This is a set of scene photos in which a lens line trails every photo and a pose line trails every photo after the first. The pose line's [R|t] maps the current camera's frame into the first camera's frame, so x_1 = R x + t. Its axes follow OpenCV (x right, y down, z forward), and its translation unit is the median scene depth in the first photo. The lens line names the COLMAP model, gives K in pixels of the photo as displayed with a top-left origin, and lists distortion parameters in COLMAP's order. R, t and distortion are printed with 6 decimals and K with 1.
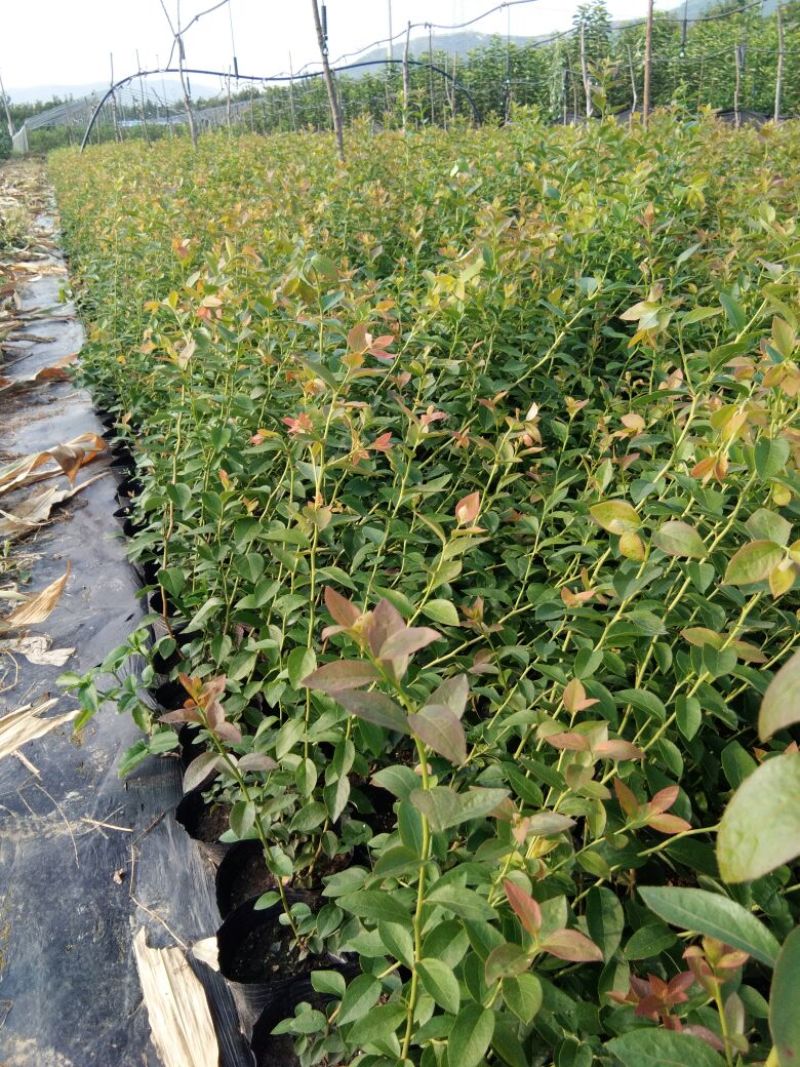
lens RADIAL K [[865.5, 0, 409.7], [0, 865.5, 534.8], [0, 0, 1]] dist [0.095495, -0.143029]
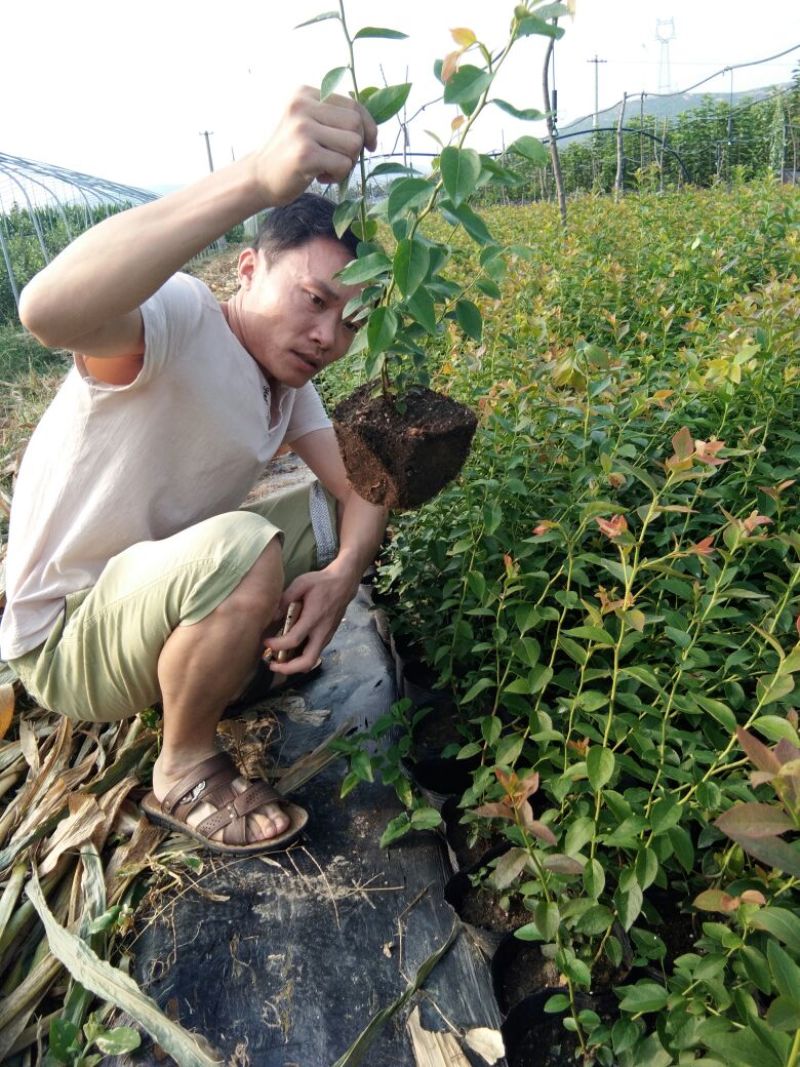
lens RADIAL K [[865.5, 0, 409.7], [0, 865.5, 534.8], [0, 0, 1]] dist [0.095495, -0.143029]
pose [[0.974662, 0.027178, -0.222026, -0.101487], [-0.042518, 0.997005, -0.064601, -0.031318], [0.219605, 0.072404, 0.972898, -0.028647]]
